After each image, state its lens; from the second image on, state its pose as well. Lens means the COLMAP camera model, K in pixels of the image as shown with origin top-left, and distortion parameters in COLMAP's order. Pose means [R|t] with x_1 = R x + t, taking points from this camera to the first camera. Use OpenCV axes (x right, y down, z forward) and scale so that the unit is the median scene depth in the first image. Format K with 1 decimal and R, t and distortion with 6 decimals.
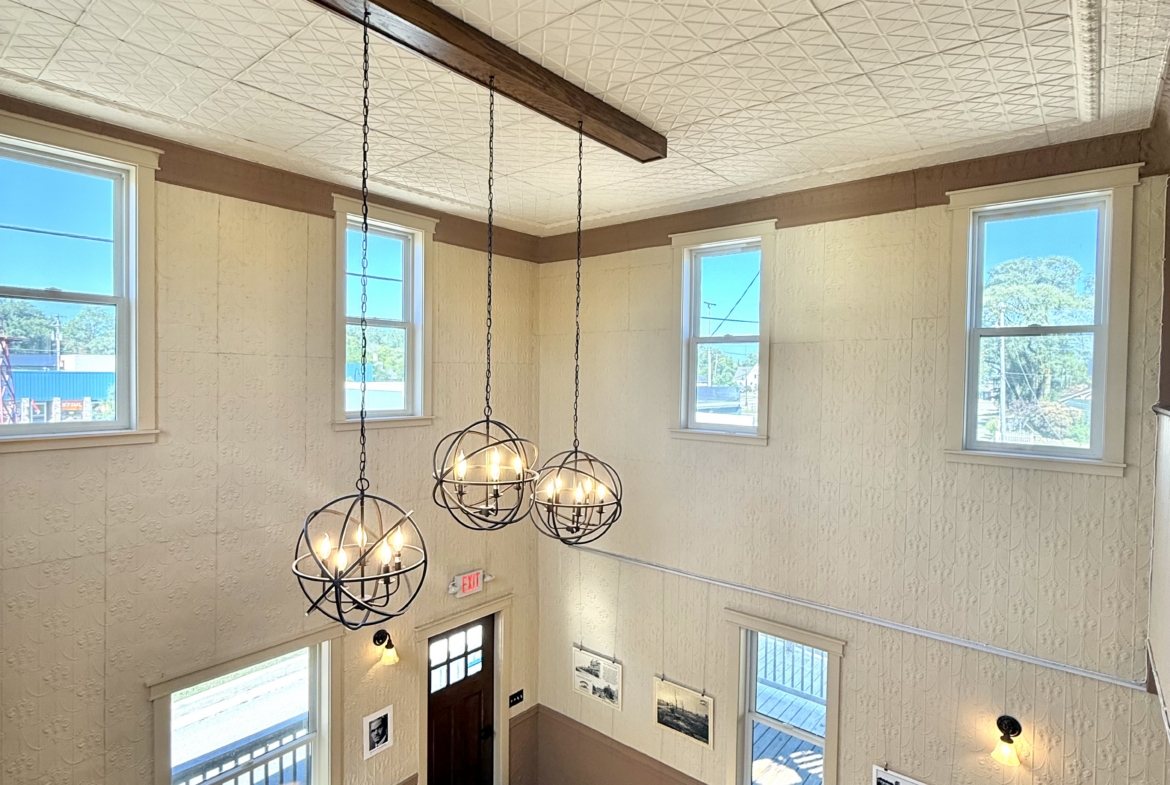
lens RADIAL K [[622.7, 0, 584.1], [0, 622.7, 393.4], [0, 0, 1]] dist [-0.003230, -0.000305]
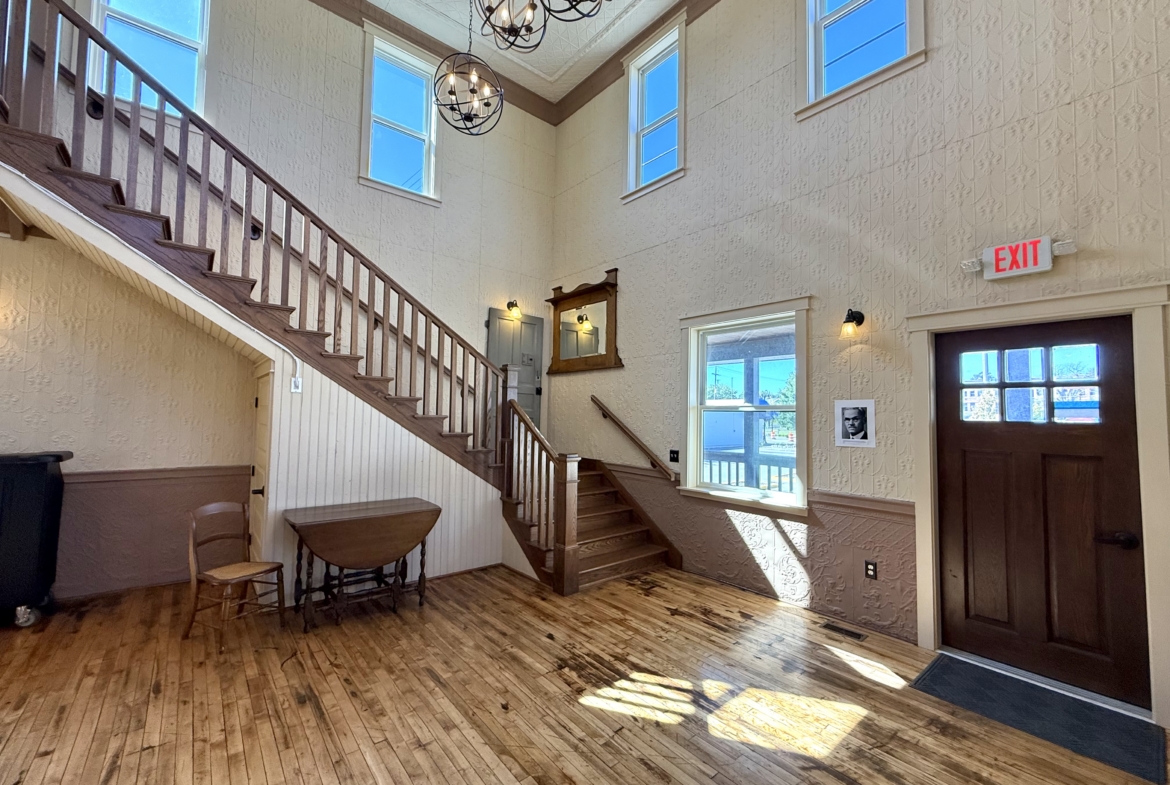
lens RADIAL K [[472.7, 0, 587.6], [0, 472.7, 392.5], [0, 0, 1]] dist [-0.000554, -0.000024]
pose [[-0.185321, -0.069287, -0.980232, 0.419056], [-0.045495, 0.997046, -0.061875, 0.555912], [0.981624, 0.033129, -0.187926, 0.739733]]
